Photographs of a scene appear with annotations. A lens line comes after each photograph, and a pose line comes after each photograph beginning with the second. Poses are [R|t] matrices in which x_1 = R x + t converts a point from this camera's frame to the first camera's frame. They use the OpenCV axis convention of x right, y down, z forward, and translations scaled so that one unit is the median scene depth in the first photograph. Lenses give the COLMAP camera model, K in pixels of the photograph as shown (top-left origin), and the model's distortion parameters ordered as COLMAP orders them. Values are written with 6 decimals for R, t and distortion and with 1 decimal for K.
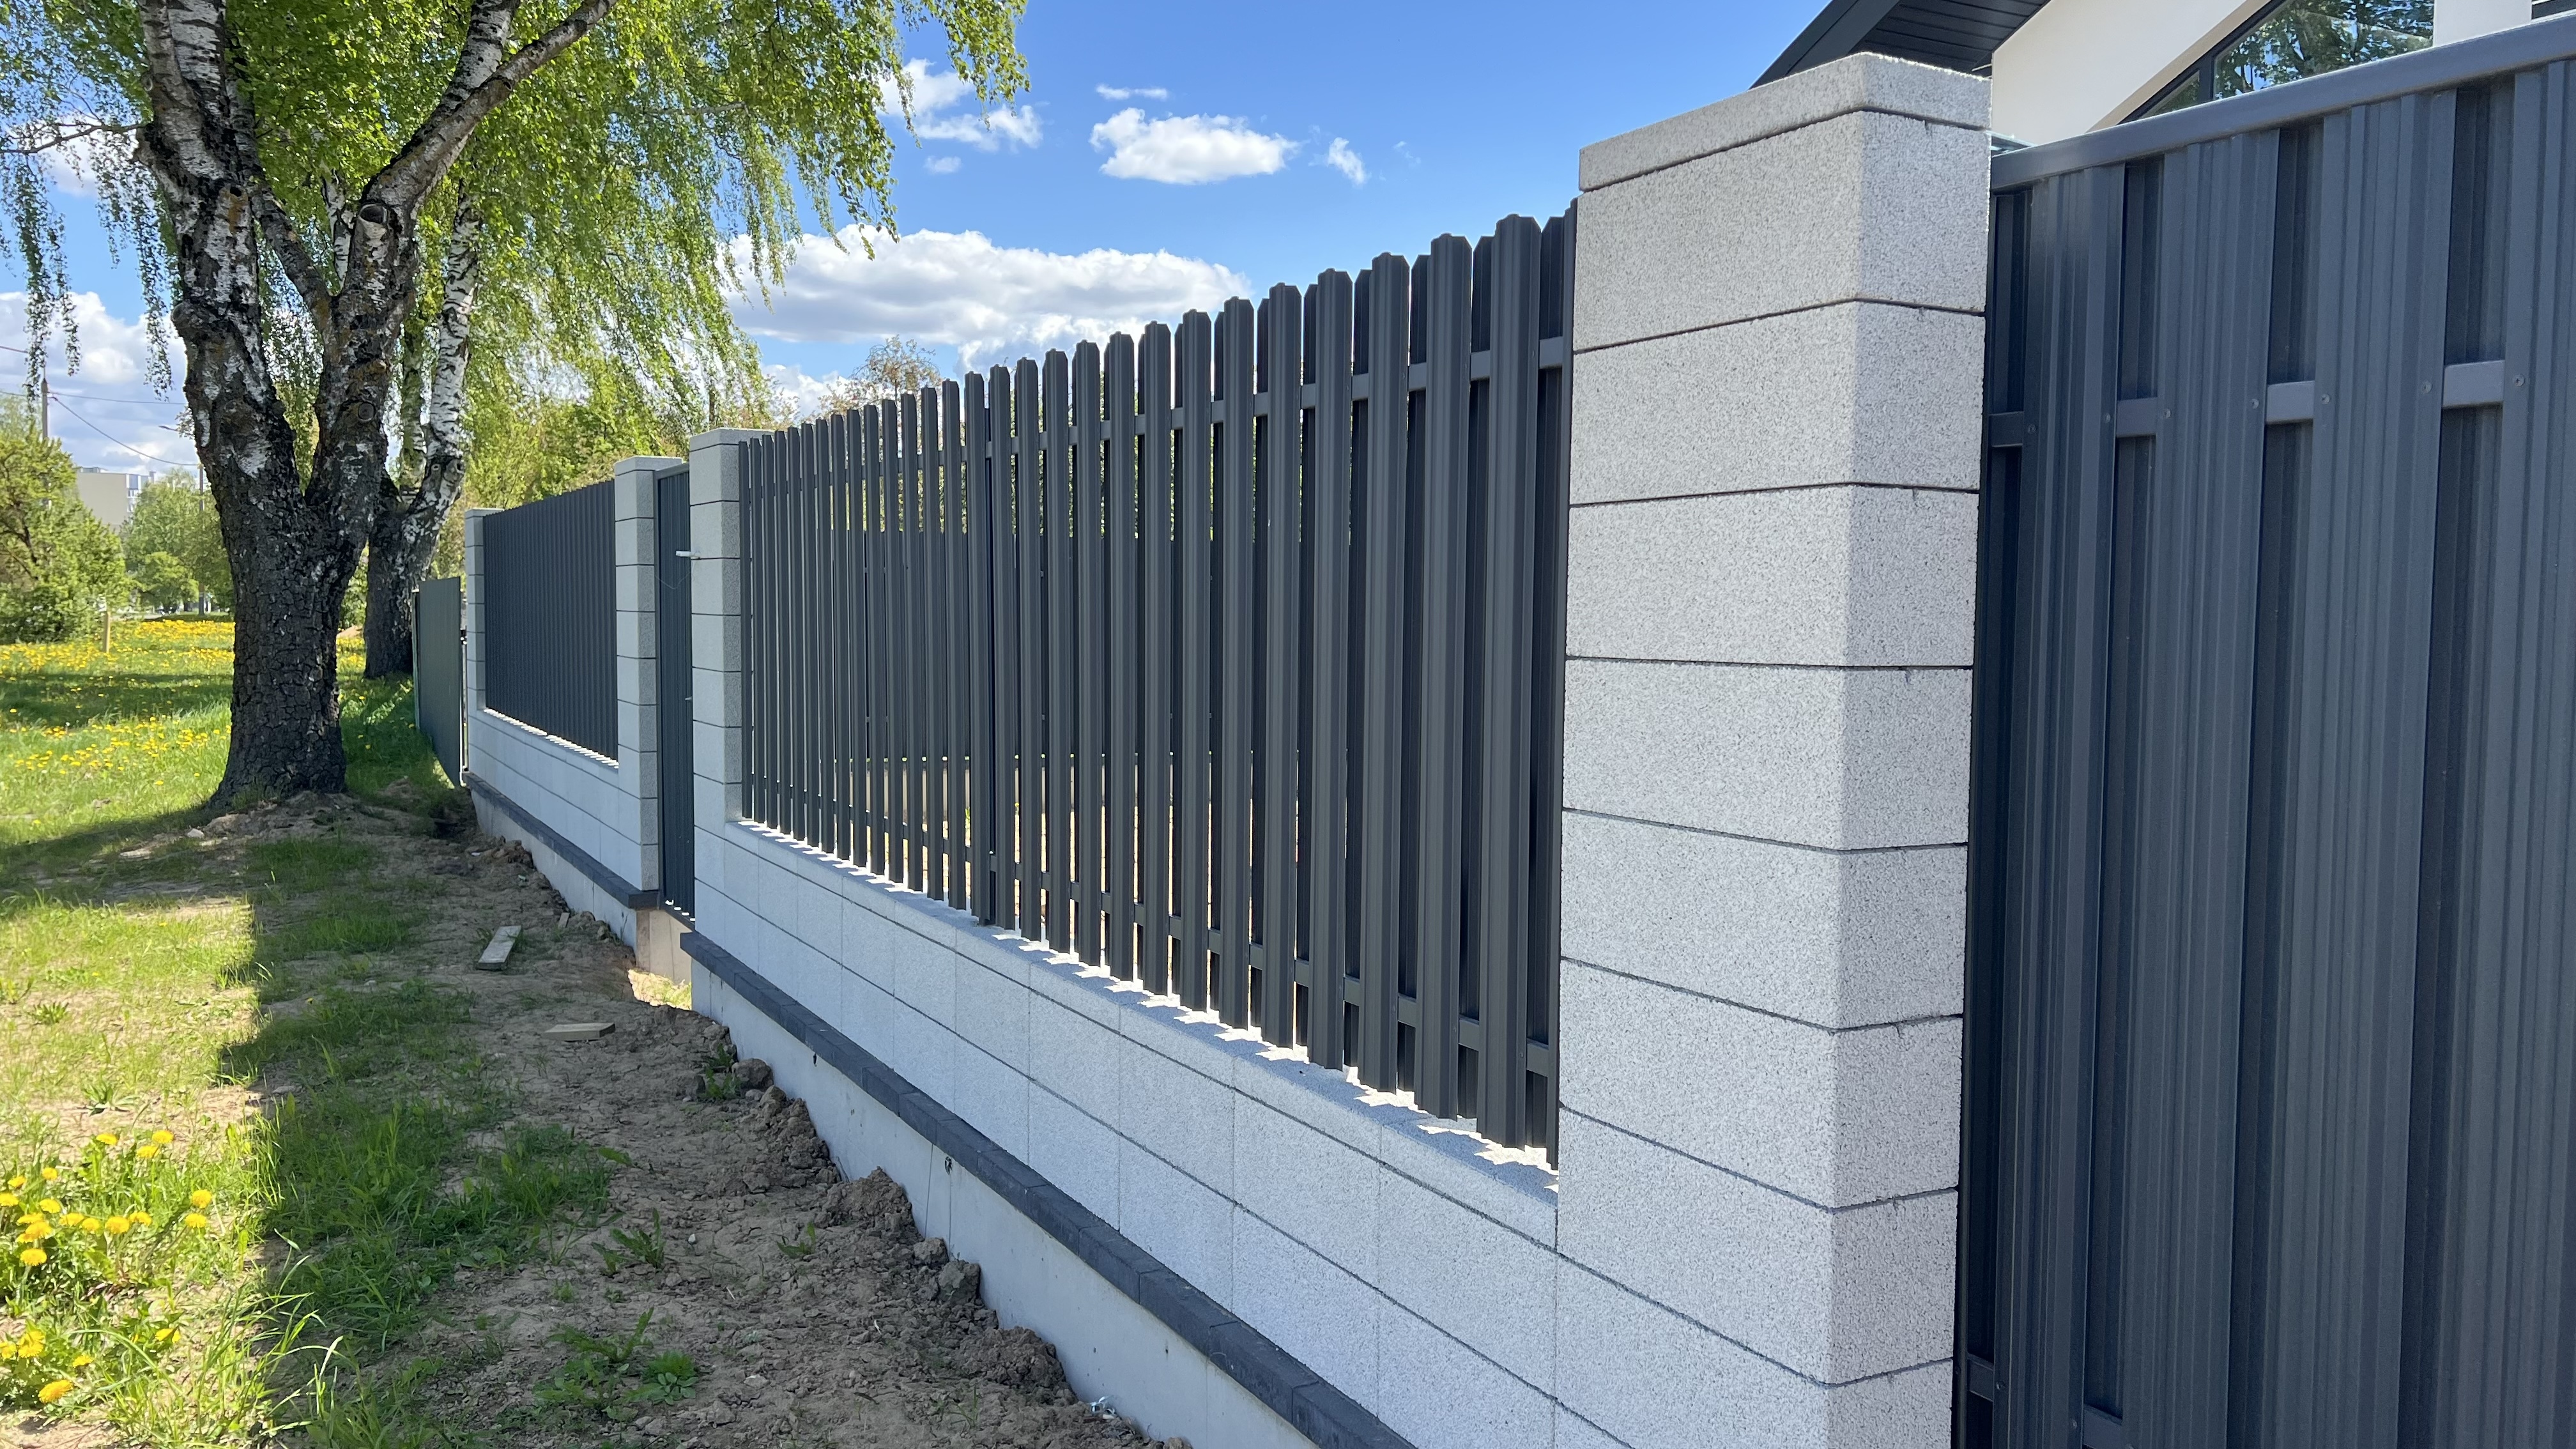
lens RADIAL K [[1934.6, 0, 1290.9], [0, 1934.6, 711.2], [0, 0, 1]] dist [0.057014, -0.069310]
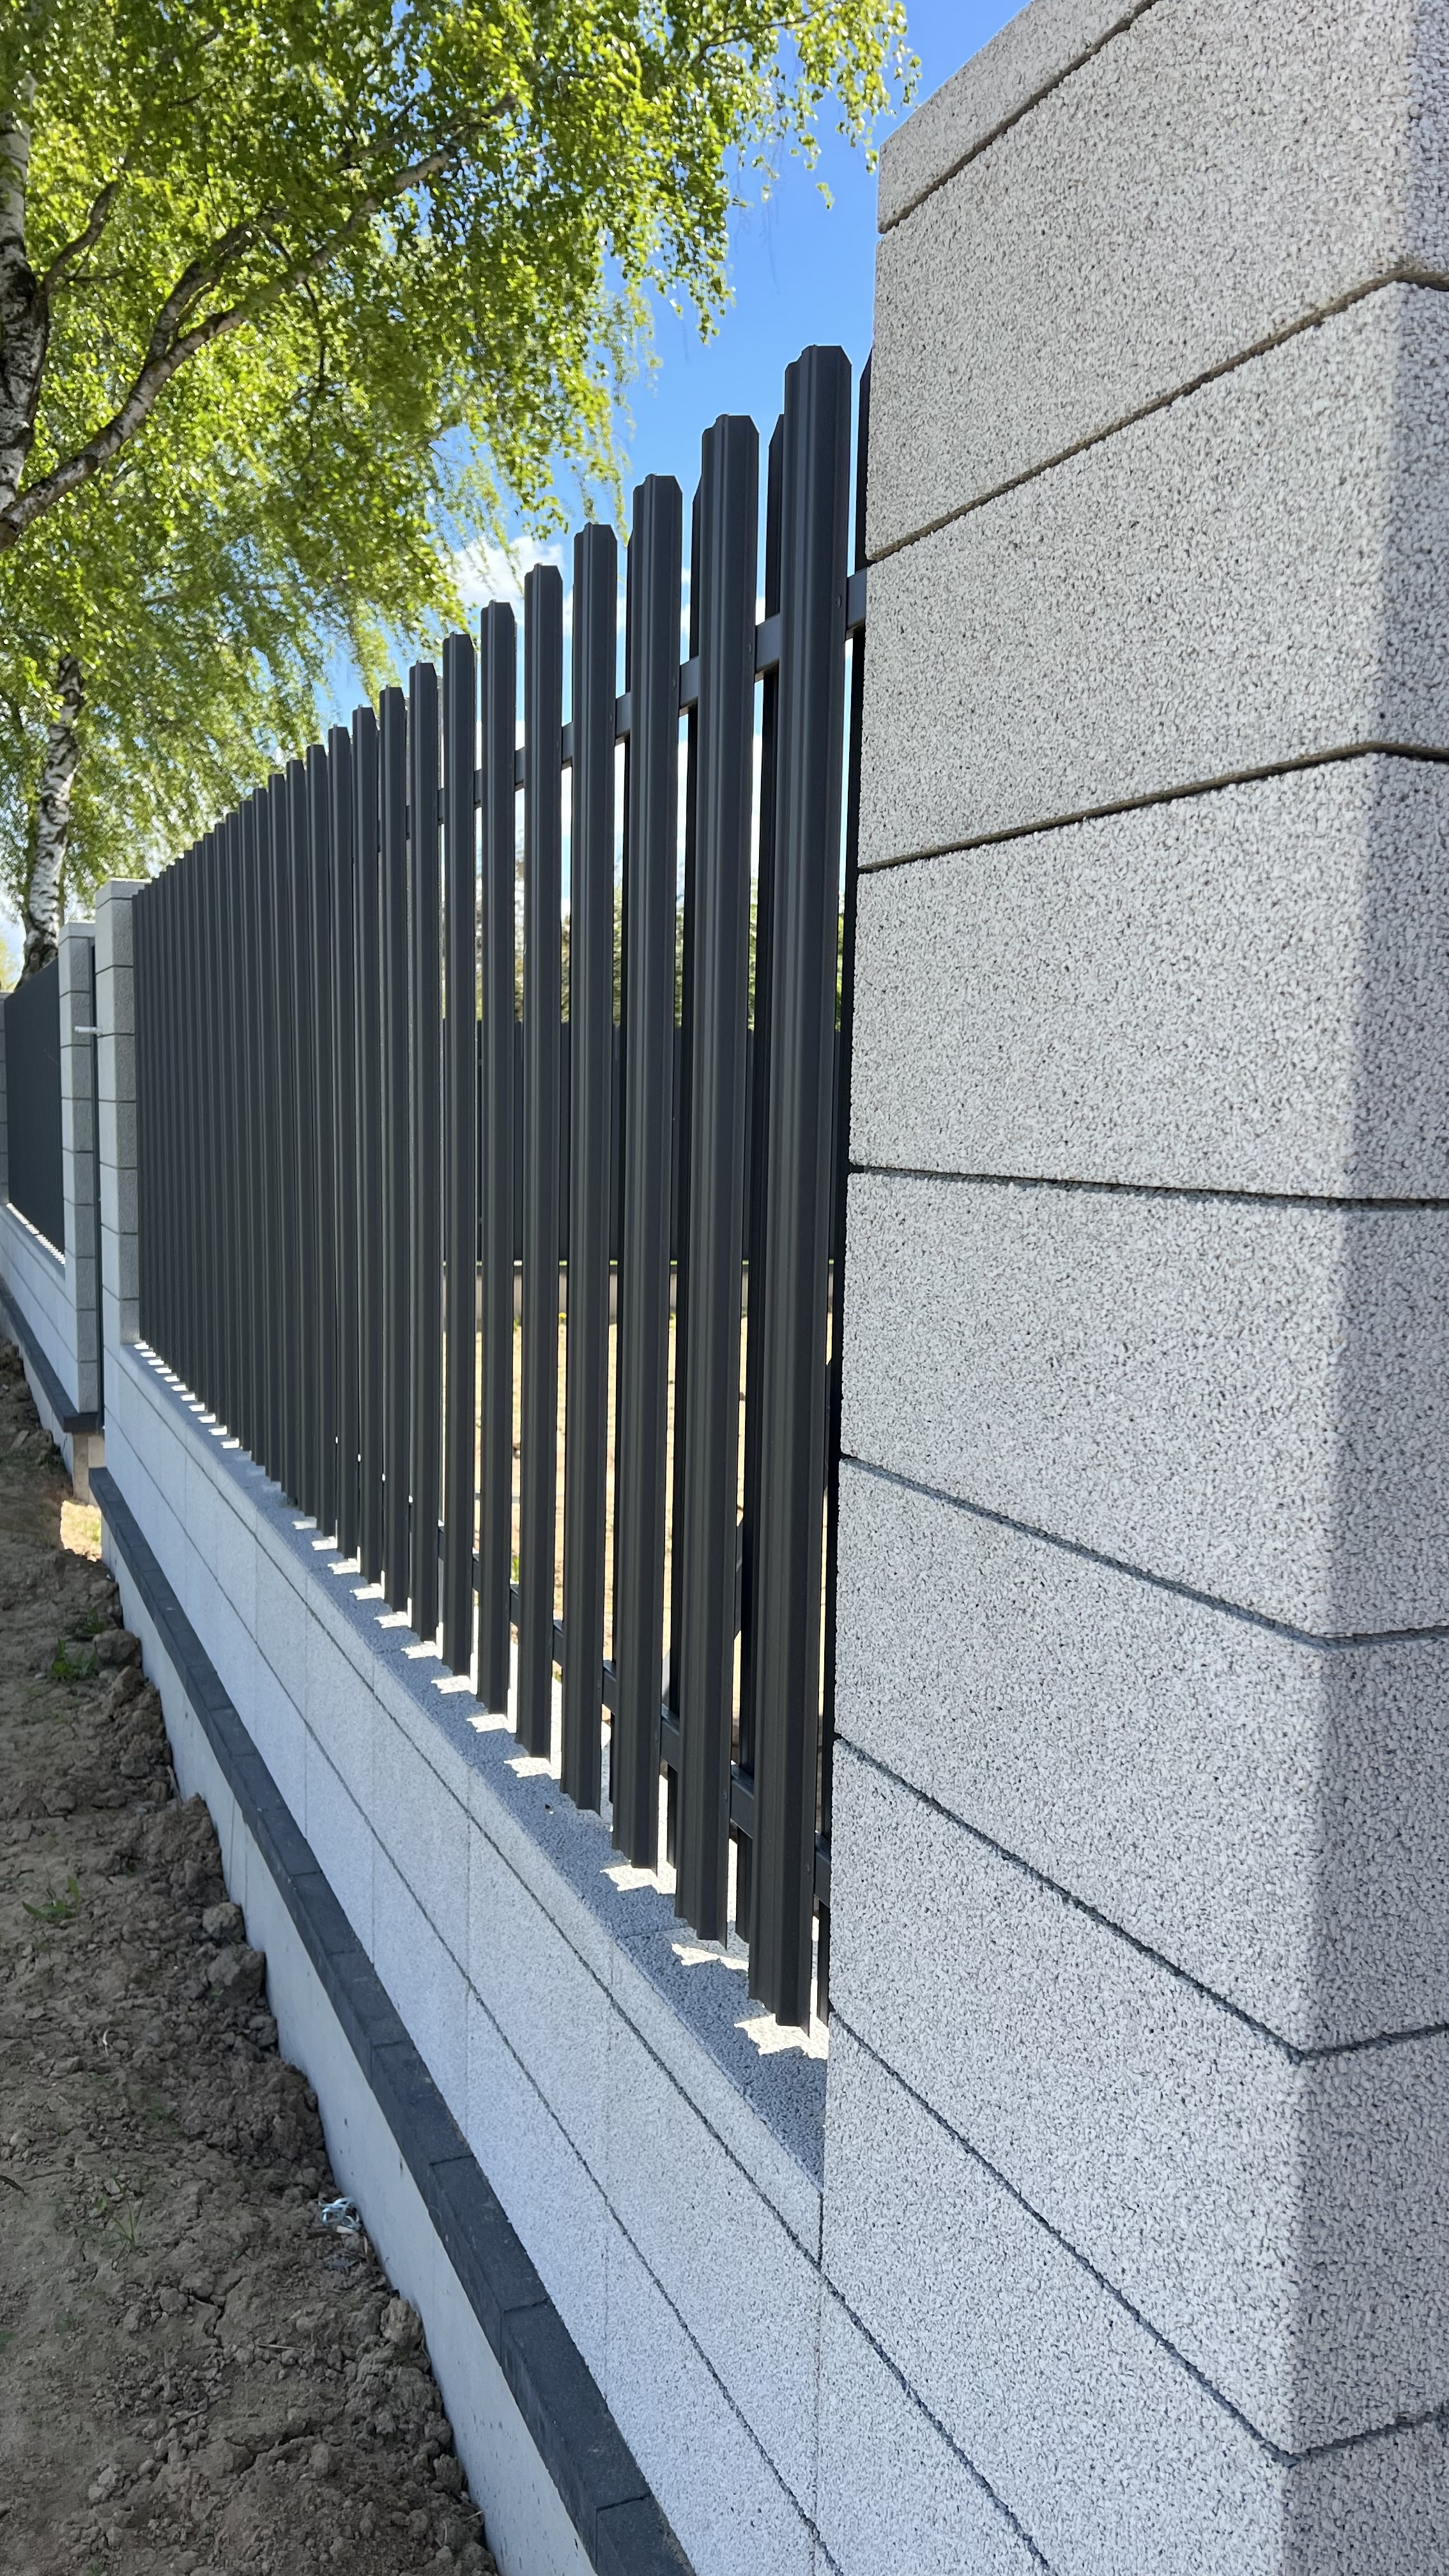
lens RADIAL K [[1946.1, 0, 724.5], [0, 1946.1, 1288.0], [0, 0, 1]] dist [0.015494, -0.002743]
pose [[0.994557, 0.019561, -0.102340, 0.039123], [-0.015566, 0.999091, 0.039692, -0.003709], [0.103024, -0.037883, 0.993957, 0.114506]]
